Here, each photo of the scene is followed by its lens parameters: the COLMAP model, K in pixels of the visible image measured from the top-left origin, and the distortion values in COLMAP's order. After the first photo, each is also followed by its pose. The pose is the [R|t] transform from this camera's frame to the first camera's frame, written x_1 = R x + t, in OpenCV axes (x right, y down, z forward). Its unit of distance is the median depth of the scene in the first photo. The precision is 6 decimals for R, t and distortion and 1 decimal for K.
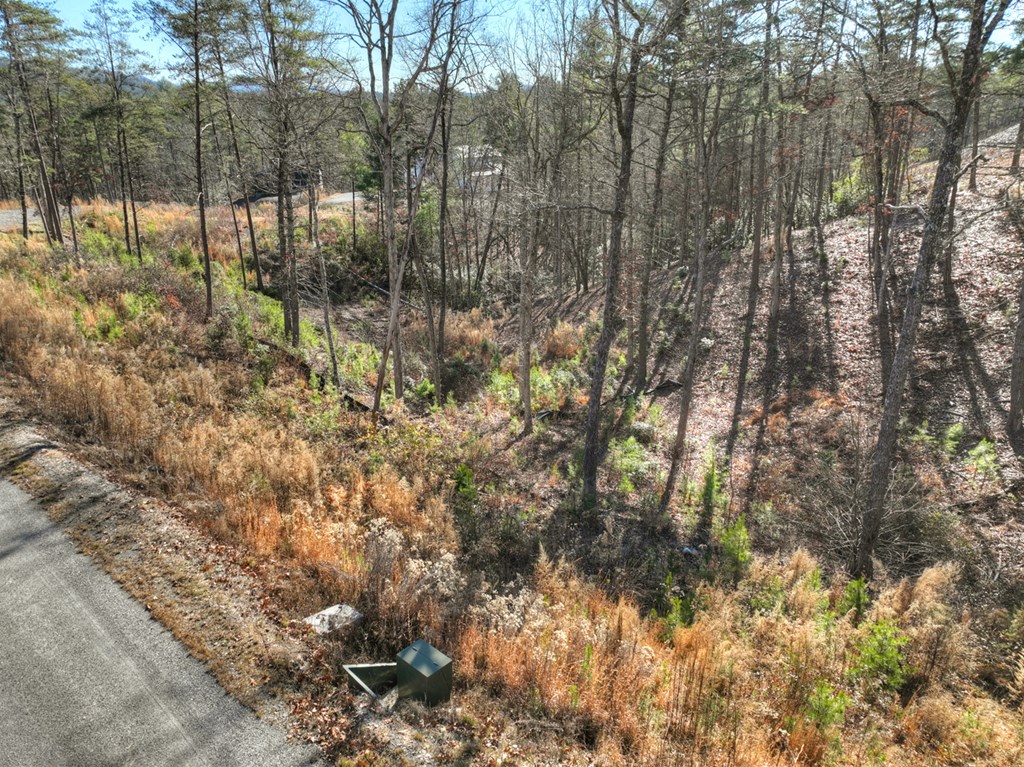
lens RADIAL K [[723.6, 0, 512.0], [0, 723.6, 383.5], [0, 0, 1]] dist [0.001090, 0.013005]
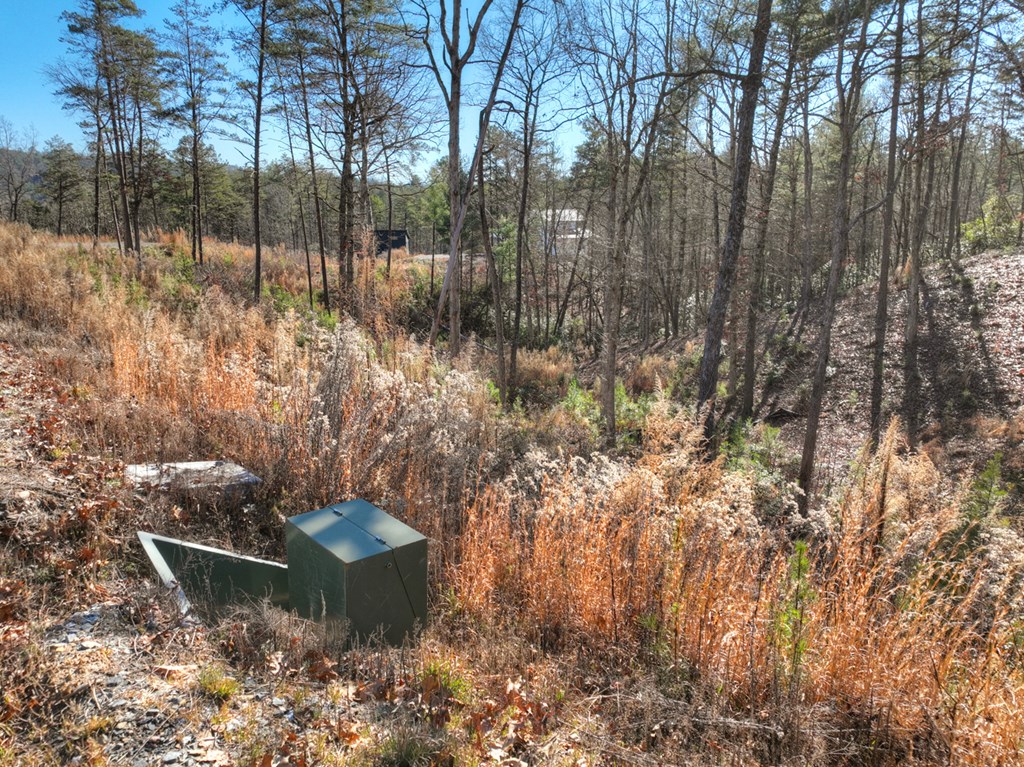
lens RADIAL K [[723.6, 0, 512.0], [0, 723.6, 383.5], [0, 0, 1]] dist [0.001090, 0.013005]
pose [[0.993379, 0.033509, -0.109884, -0.000670], [-0.046368, 0.992091, -0.116644, 0.071587], [0.105106, 0.120967, 0.987076, 0.131818]]
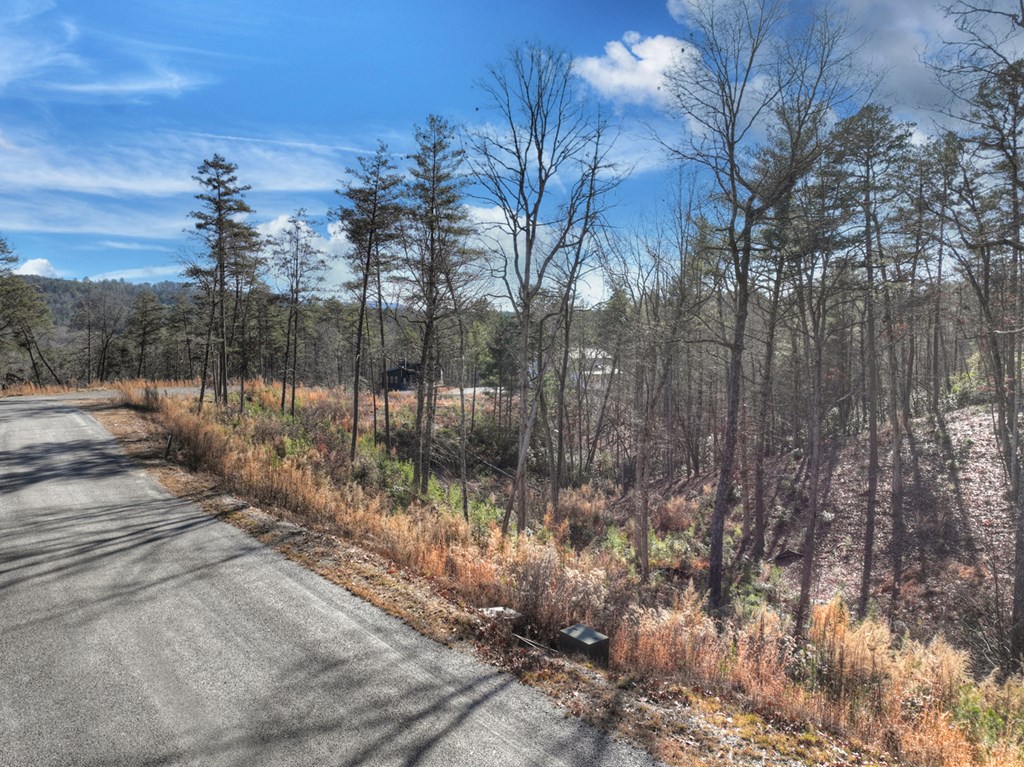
lens RADIAL K [[723.6, 0, 512.0], [0, 723.6, 383.5], [0, 0, 1]] dist [0.001090, 0.013005]
pose [[0.989472, 0.019168, -0.143447, -0.016331], [-0.058712, 0.959126, -0.276822, 0.066956], [0.132278, 0.282329, 0.950154, -0.042279]]
